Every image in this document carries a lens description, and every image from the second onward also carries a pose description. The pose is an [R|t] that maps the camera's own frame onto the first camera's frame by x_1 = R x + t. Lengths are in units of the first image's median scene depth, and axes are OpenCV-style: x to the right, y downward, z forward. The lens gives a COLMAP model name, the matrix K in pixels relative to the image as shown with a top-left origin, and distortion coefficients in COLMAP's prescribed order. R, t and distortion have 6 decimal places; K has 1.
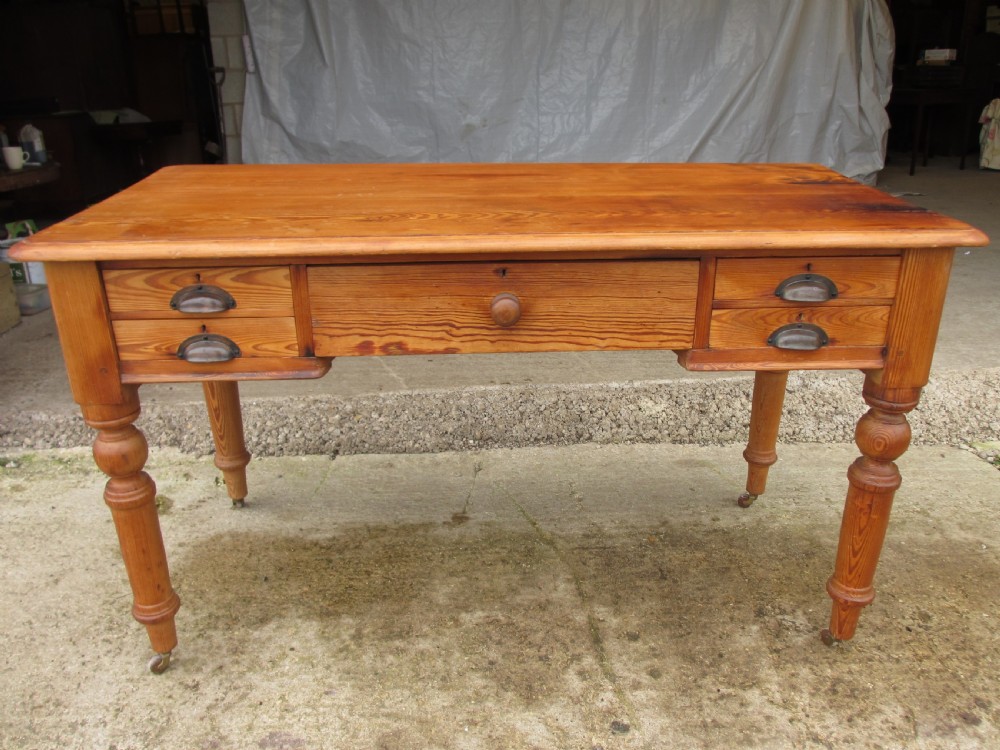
lens RADIAL K [[836.9, 0, 500.8], [0, 836.9, 374.2], [0, 0, 1]] dist [-0.048559, 0.012013]
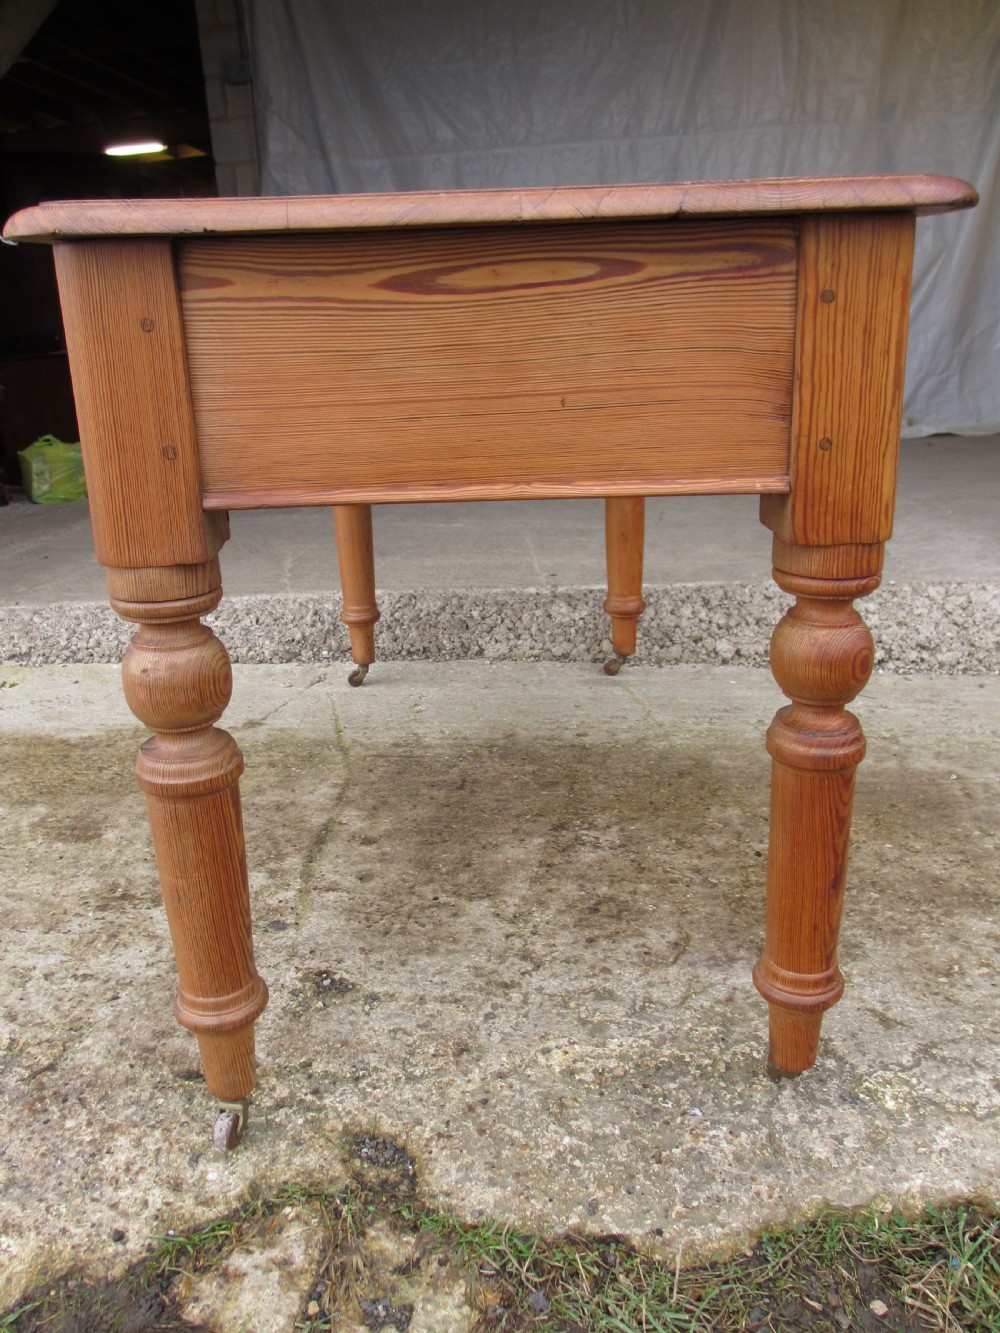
lens RADIAL K [[1115.6, 0, 498.0], [0, 1115.6, 653.1], [0, 0, 1]] dist [-0.048559, 0.012013]
pose [[0.980946, 0.014471, -0.193741, 0.434704], [-0.028998, 0.996957, -0.072361, 0.204541], [0.192105, 0.076601, 0.978380, 0.036535]]
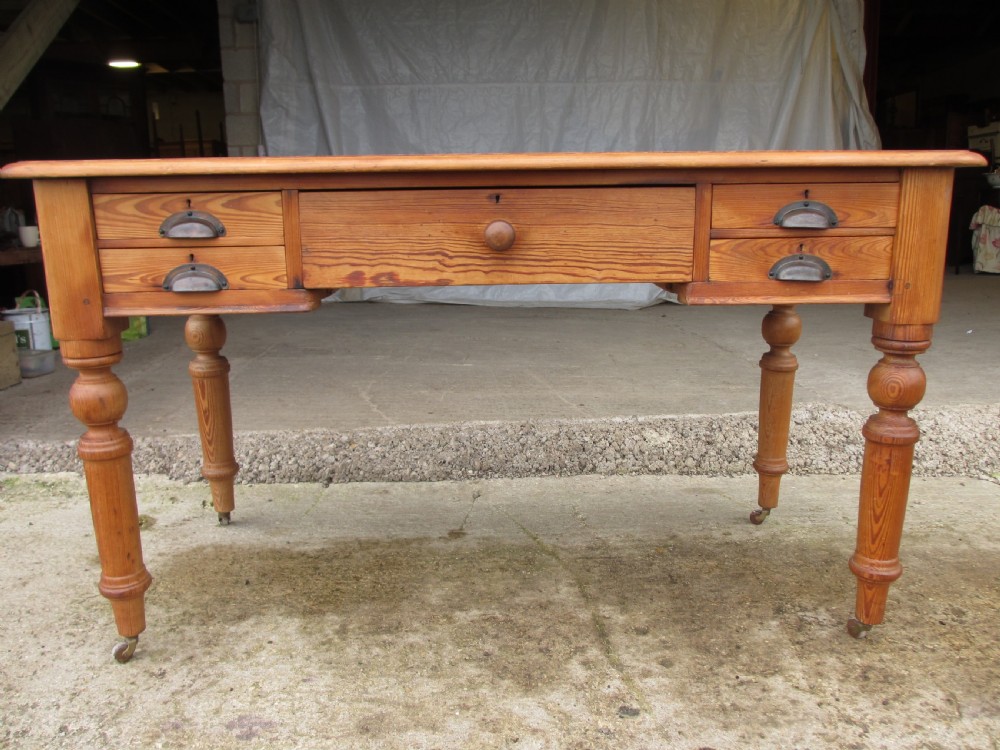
lens RADIAL K [[836.3, 0, 501.7], [0, 836.3, 372.9], [0, 0, 1]] dist [-0.056290, 0.019123]
pose [[0.999969, -0.002458, -0.007518, 0.011317], [0.001151, 0.985601, -0.169084, 0.178543], [0.007825, 0.169070, 0.985573, 0.045607]]
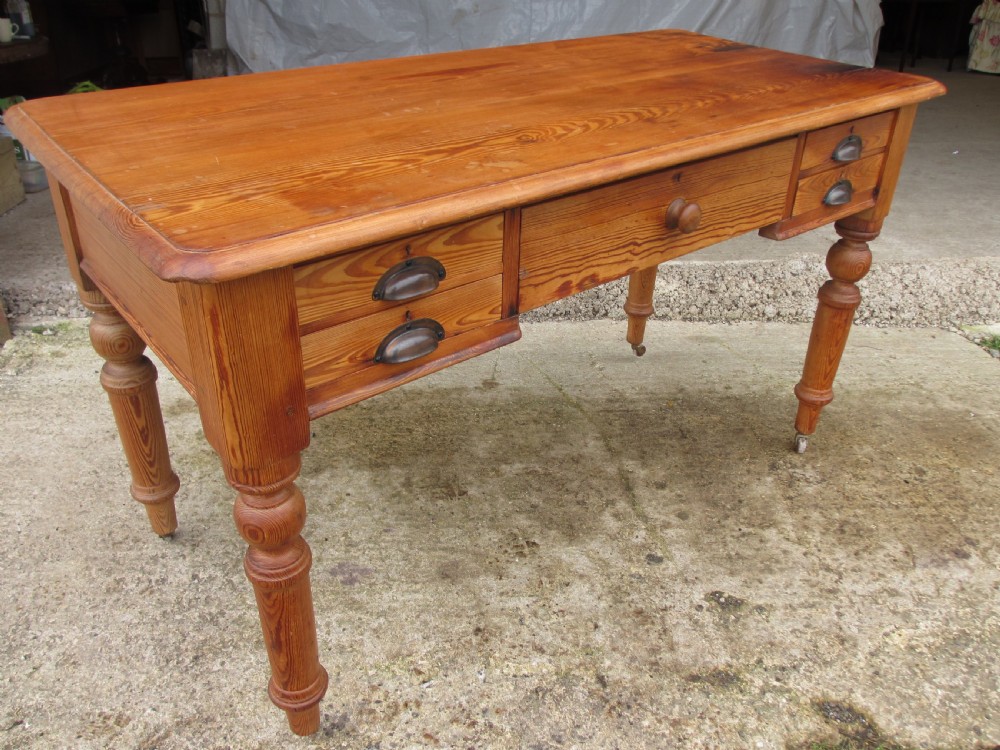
lens RADIAL K [[839.3, 0, 500.0], [0, 839.3, 375.0], [0, 0, 1]] dist [-0.057284, 0.025662]
pose [[0.999130, 0.011130, 0.040197, -0.092190], [-0.015719, 0.993157, 0.115724, 0.044213], [-0.038634, -0.116256, 0.992468, -0.063989]]
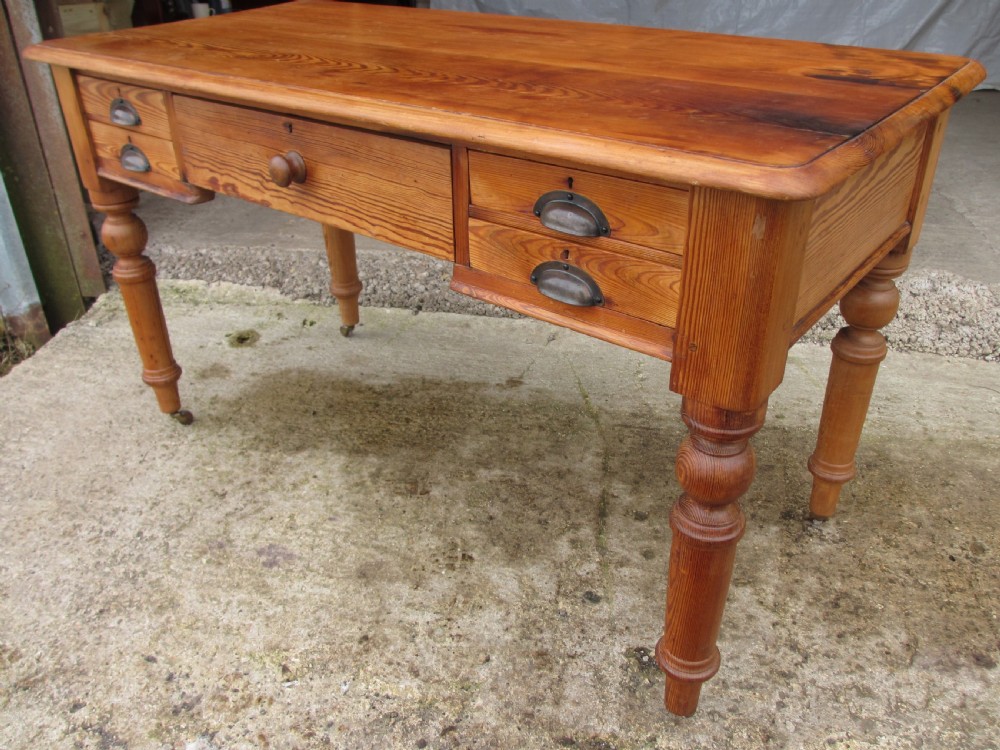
lens RADIAL K [[836.3, 0, 501.7], [0, 836.3, 372.9], [0, 0, 1]] dist [-0.056290, 0.019123]
pose [[0.964882, 0.117933, -0.234721, 0.198451], [-0.087066, 0.986625, 0.137810, 0.029576], [0.247834, -0.112534, 0.962244, 0.043291]]
